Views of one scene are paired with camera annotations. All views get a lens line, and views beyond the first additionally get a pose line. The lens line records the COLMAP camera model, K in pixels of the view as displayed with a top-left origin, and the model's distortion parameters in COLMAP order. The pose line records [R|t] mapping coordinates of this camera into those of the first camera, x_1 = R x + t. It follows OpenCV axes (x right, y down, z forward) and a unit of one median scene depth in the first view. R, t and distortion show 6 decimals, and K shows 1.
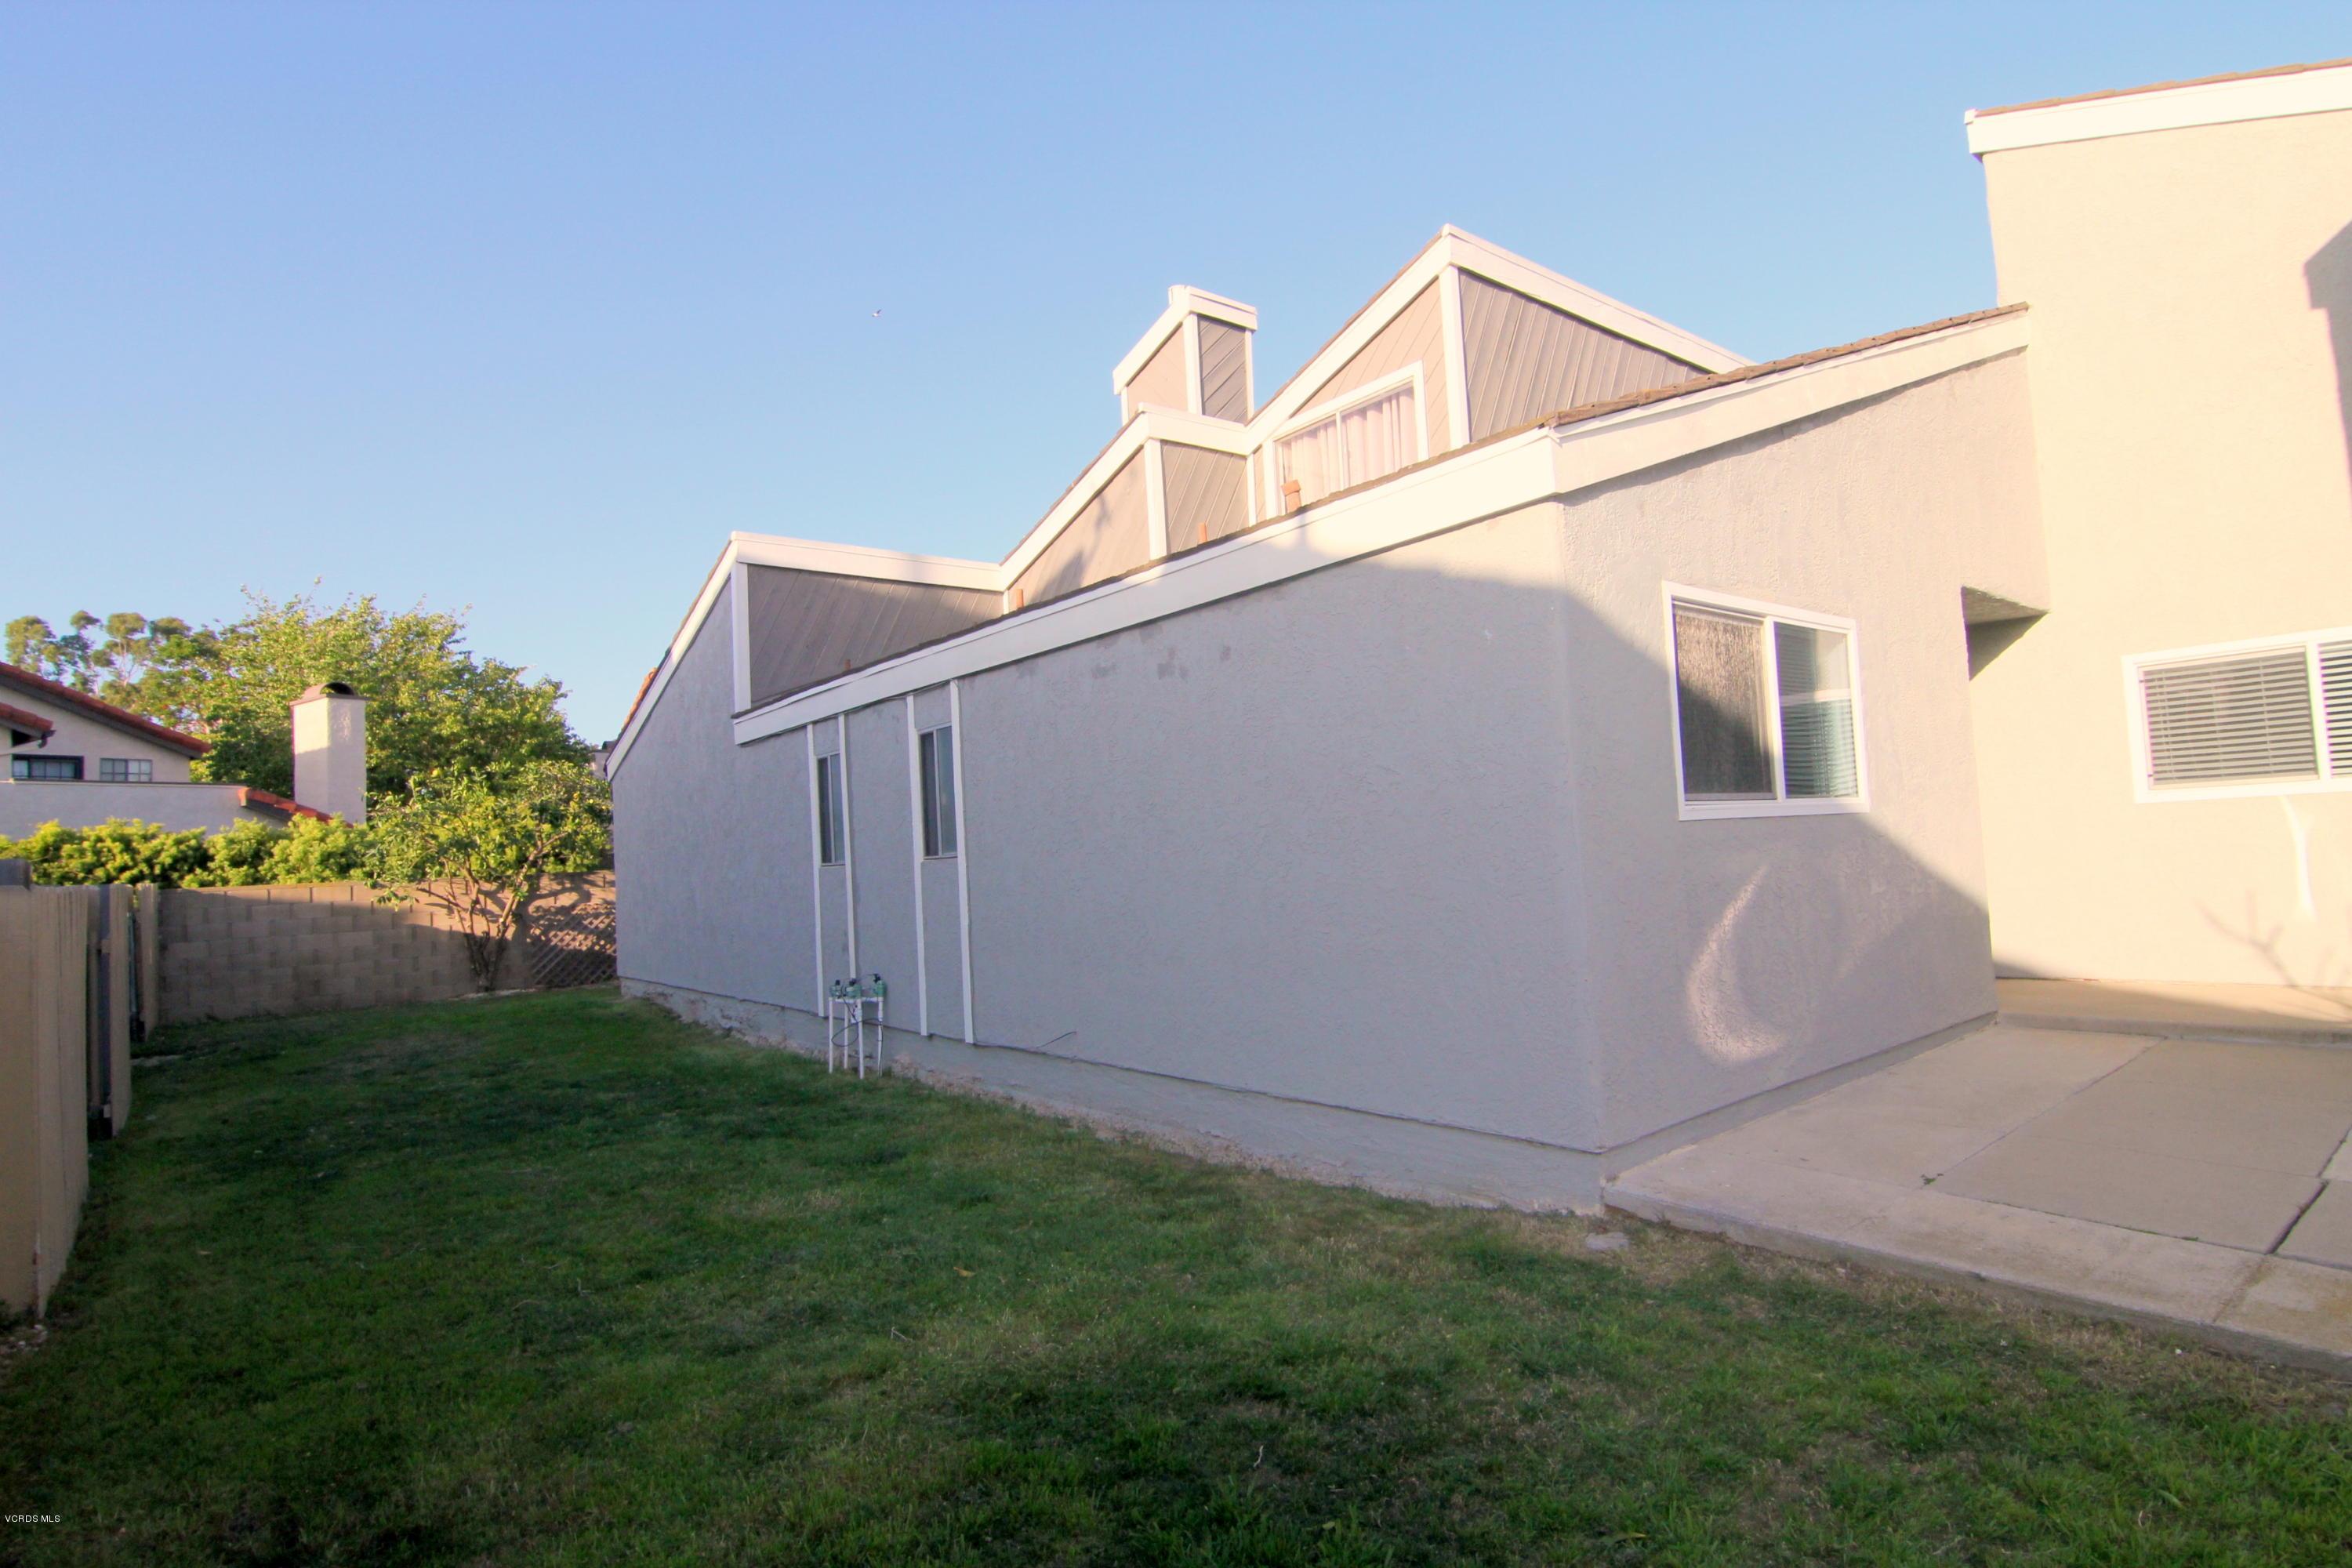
lens RADIAL K [[1185.6, 0, 1189.0], [0, 1185.6, 791.5], [0, 0, 1]] dist [-0.009697, -0.009342]
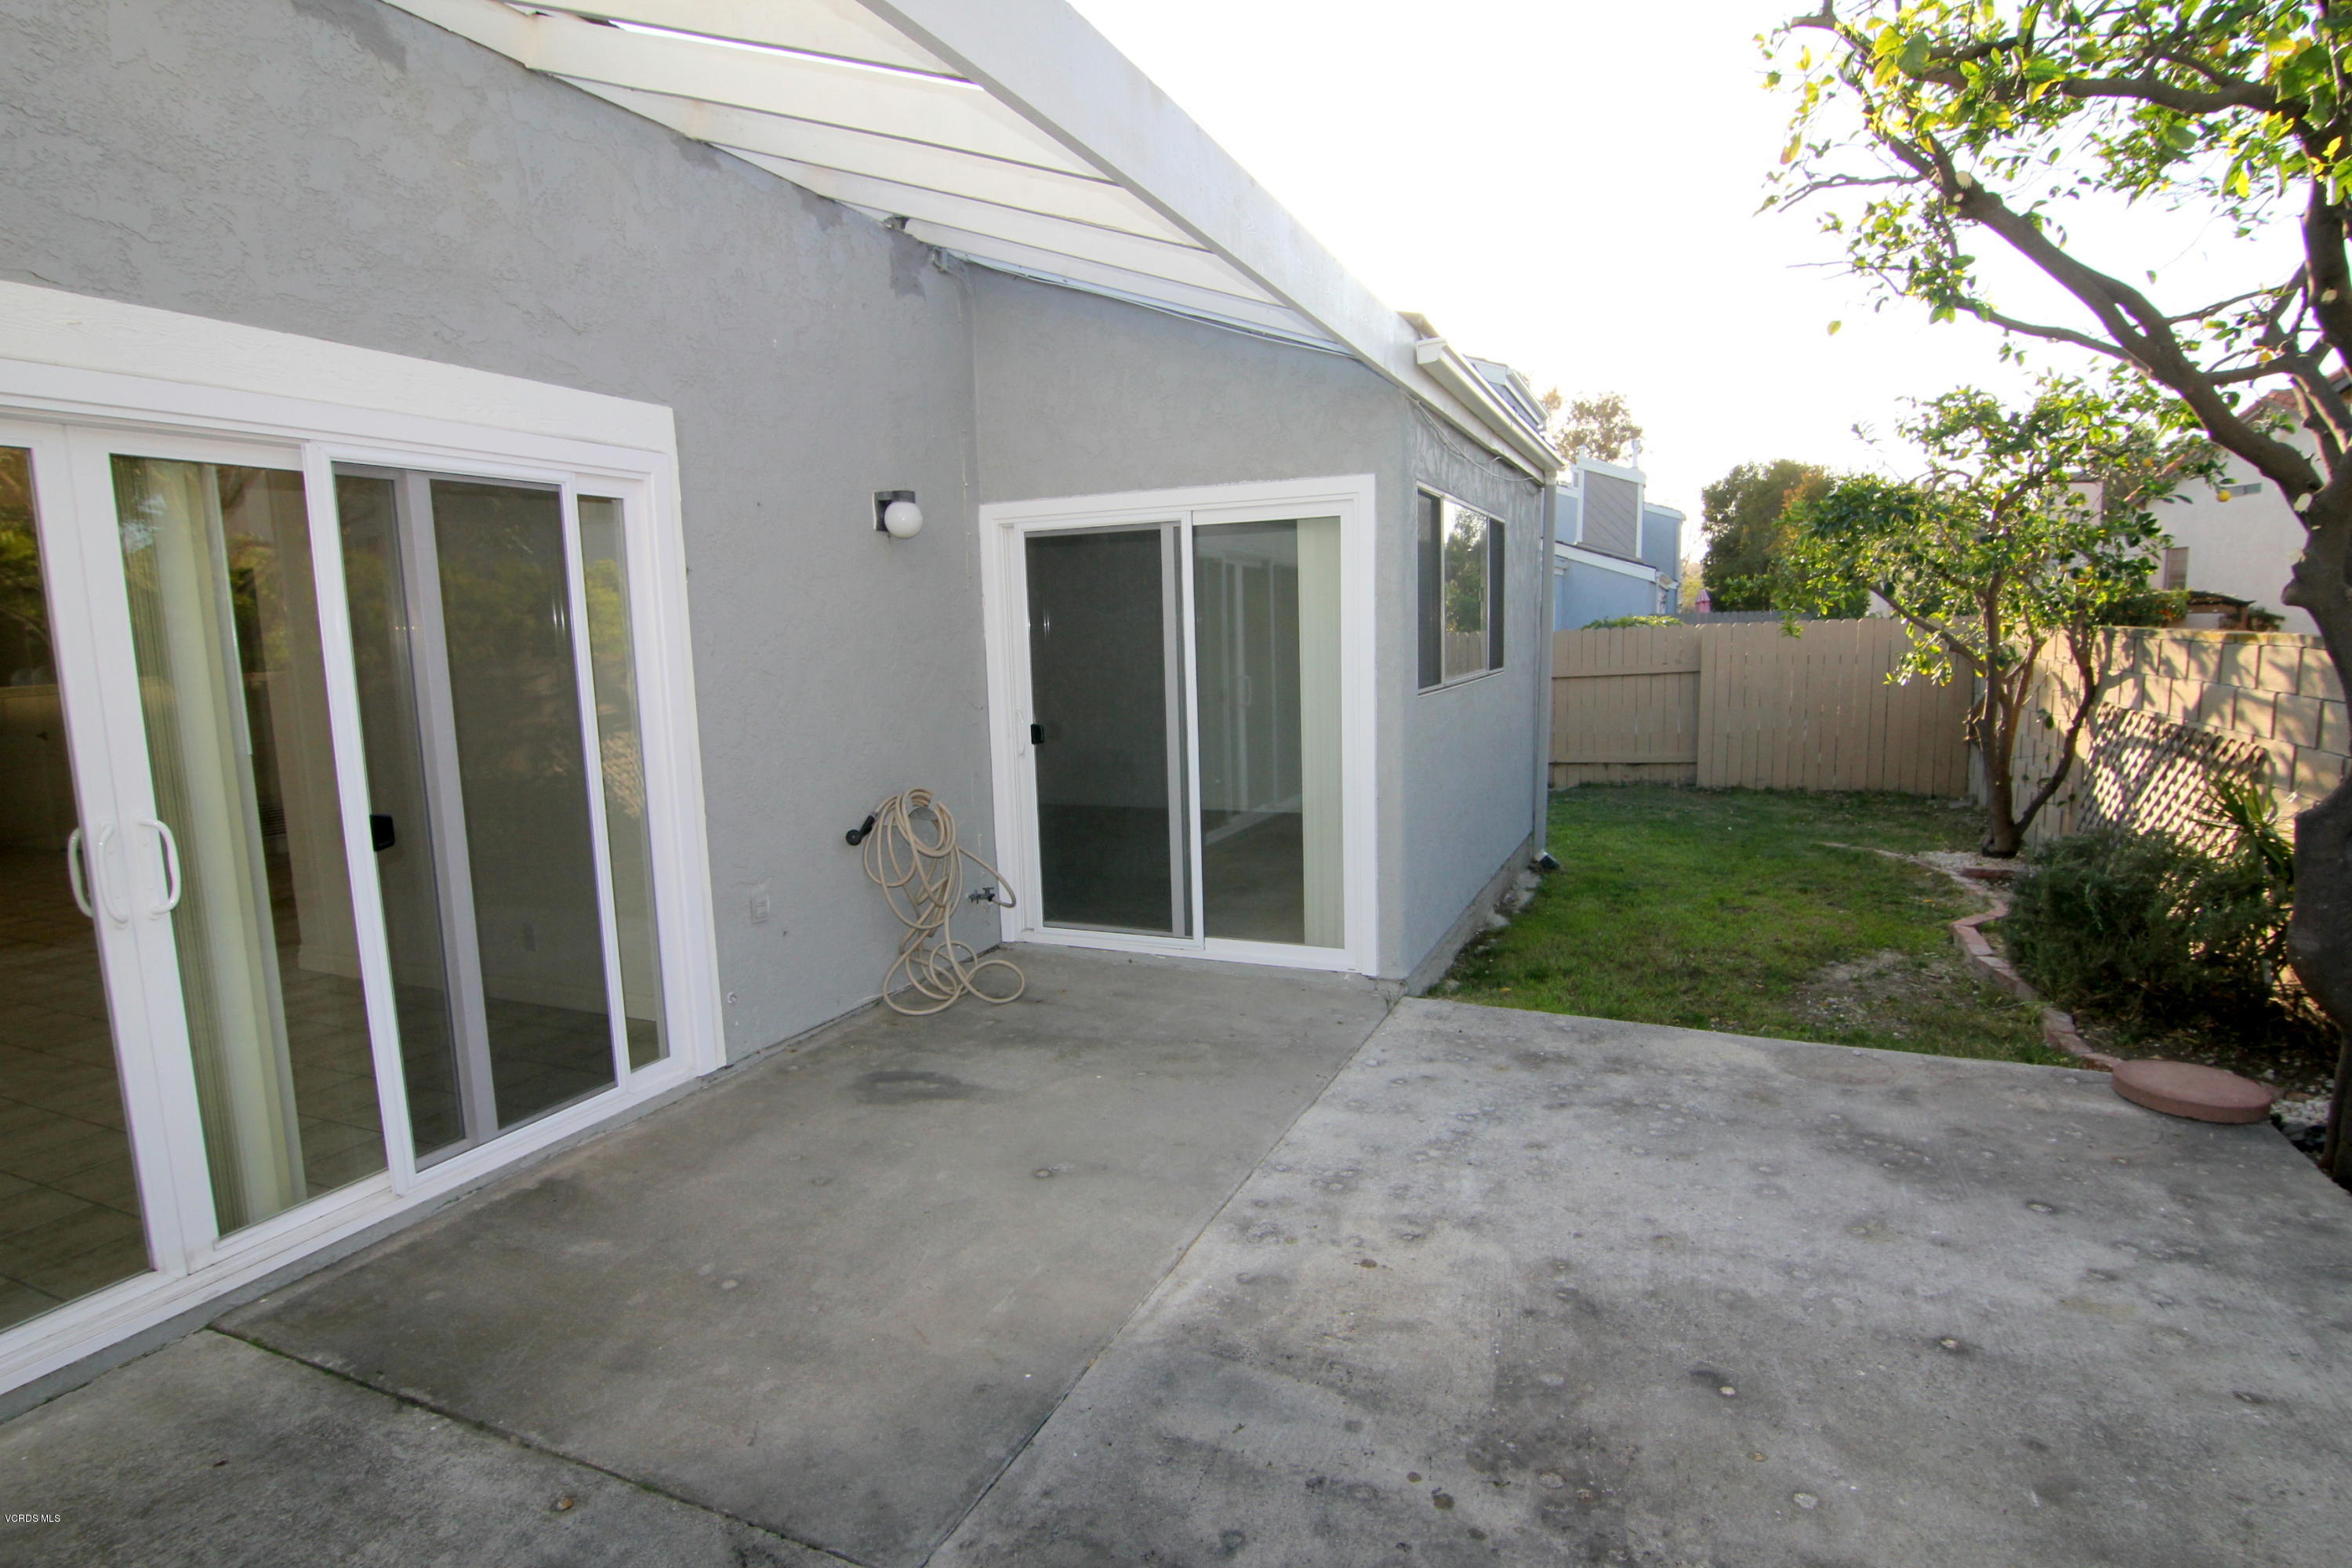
lens RADIAL K [[1194.3, 0, 1184.9], [0, 1194.3, 782.9], [0, 0, 1]] dist [-0.007055, -0.010870]
pose [[-0.879308, 0.134130, -0.456975, -0.192585], [0.097097, 0.989857, 0.103707, 0.161148], [0.466250, 0.046819, -0.883413, 4.040216]]
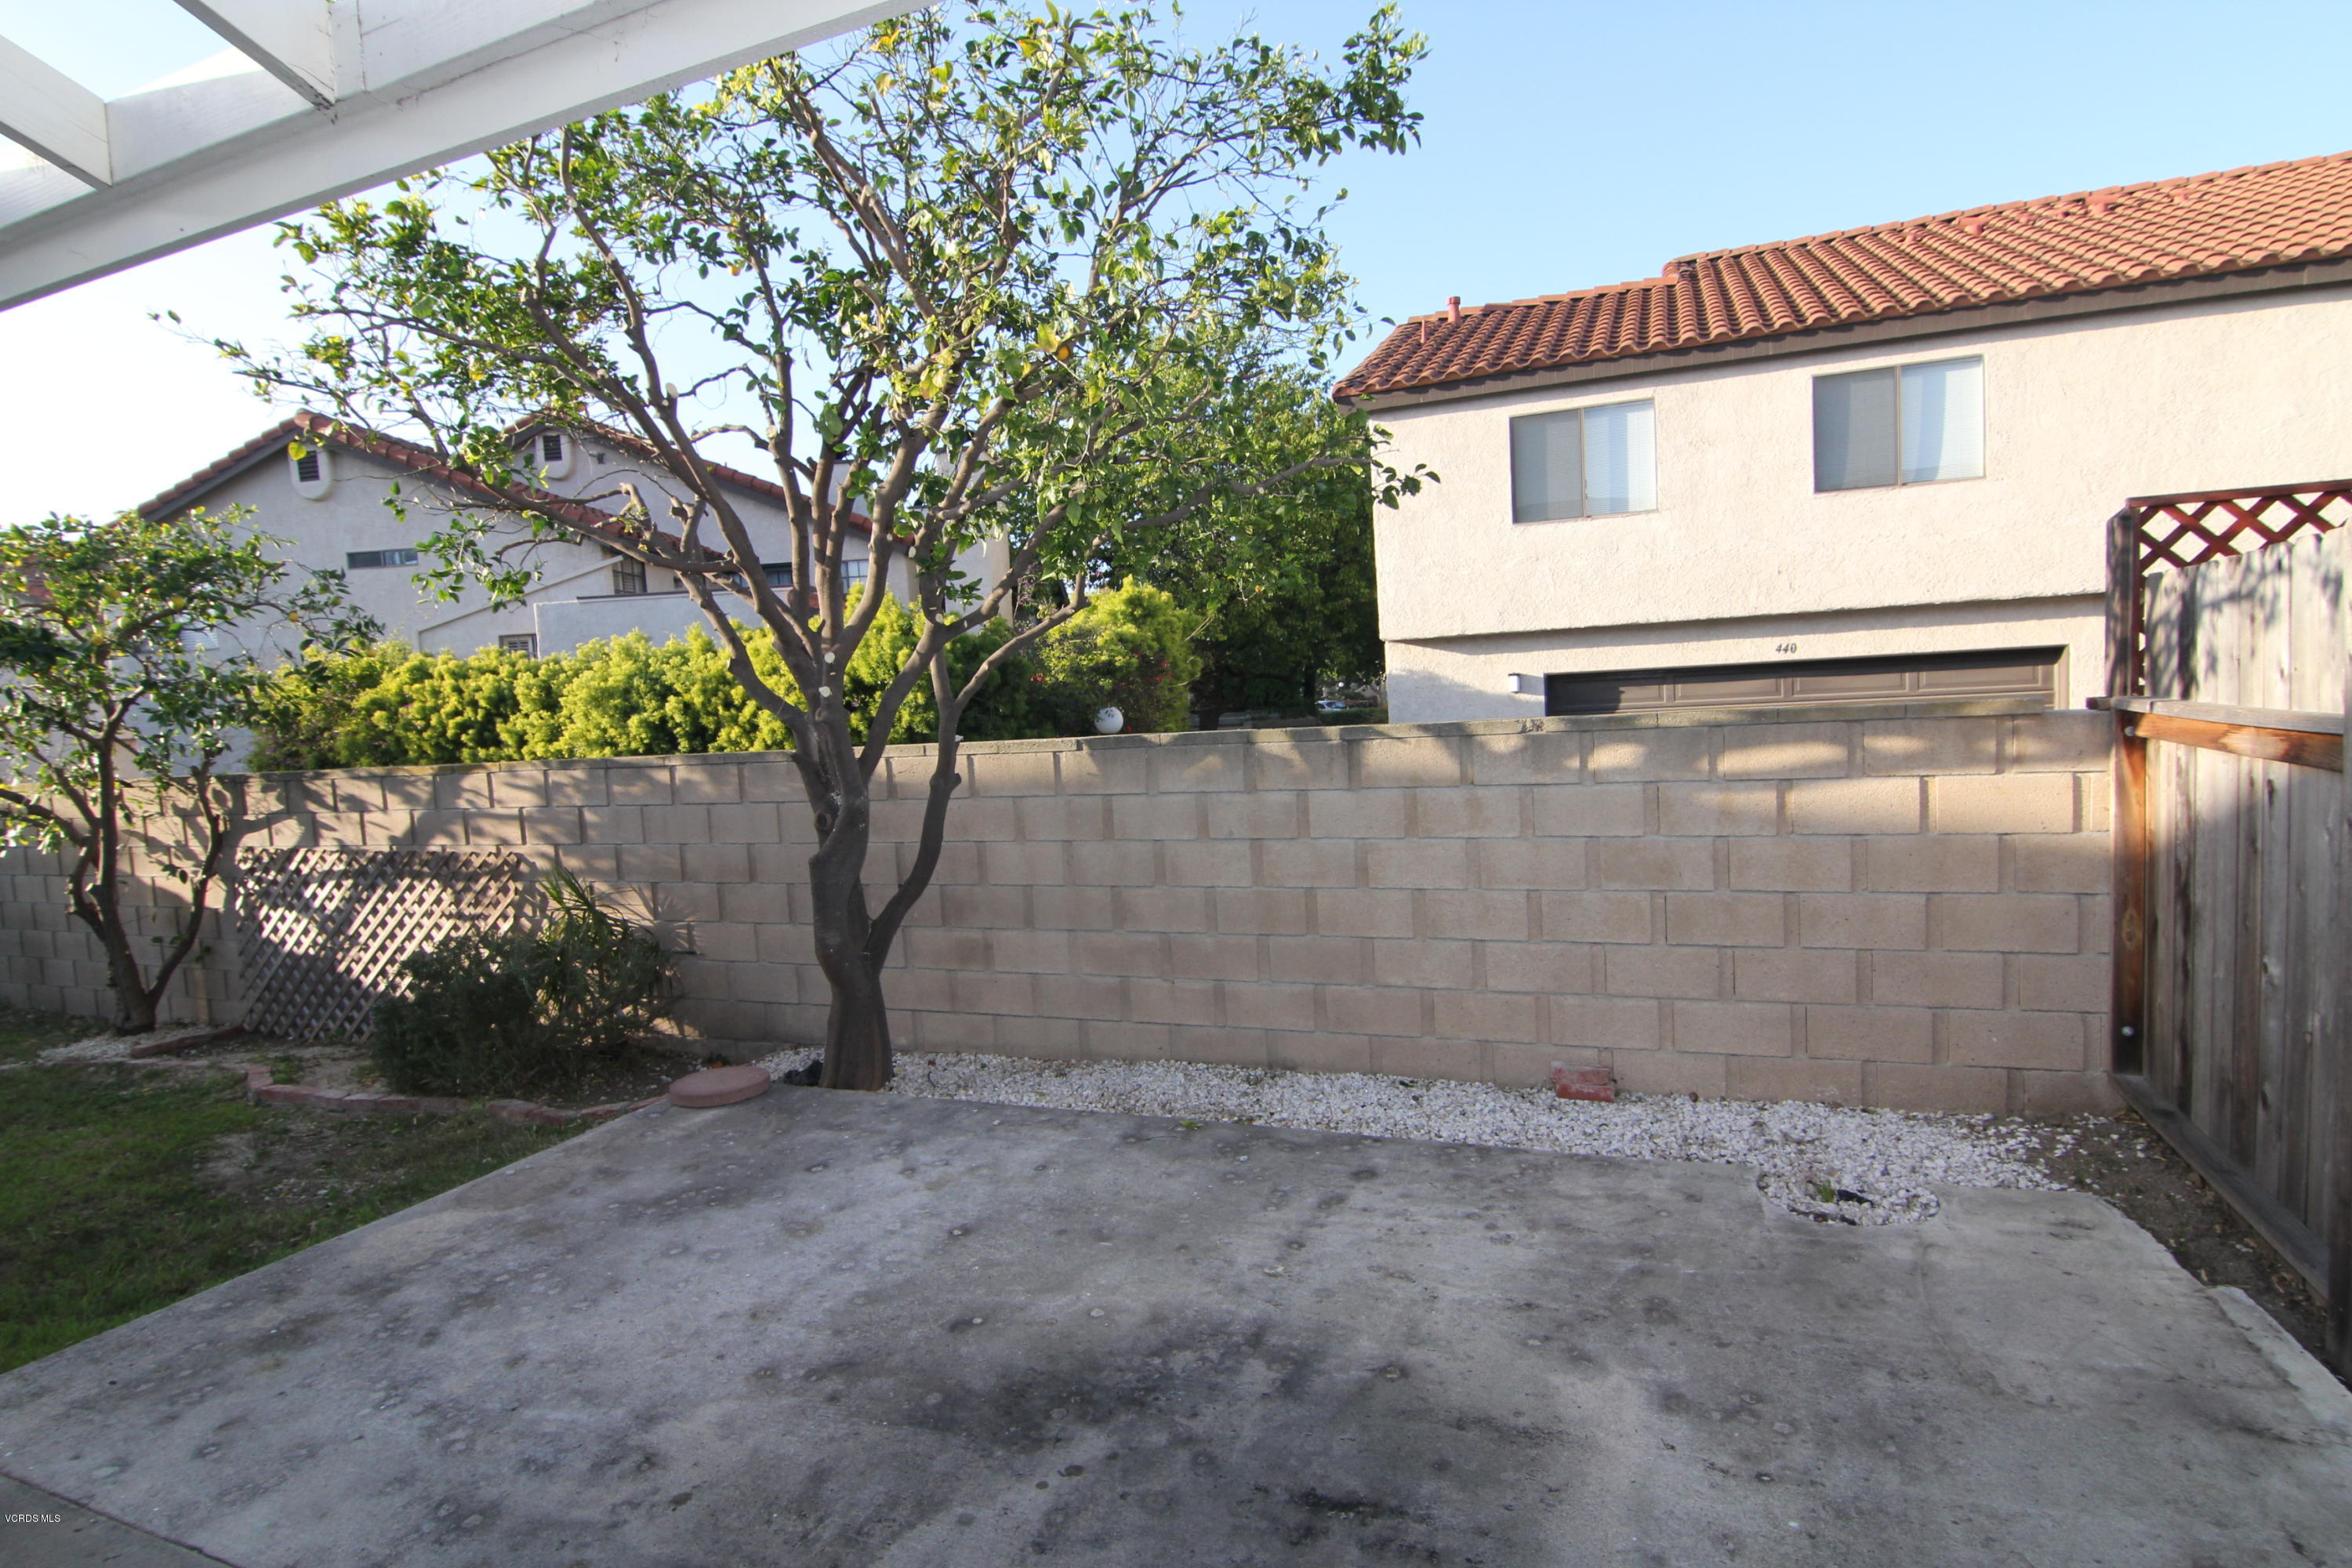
lens RADIAL K [[1194.3, 0, 1187.7], [0, 1194.3, 788.6], [0, 0, 1]] dist [-0.007055, -0.010870]
pose [[0.502653, 0.089959, -0.859795, -0.025828], [0.078628, 0.985691, 0.149099, 0.125591], [0.860905, -0.142549, 0.488387, 3.588070]]
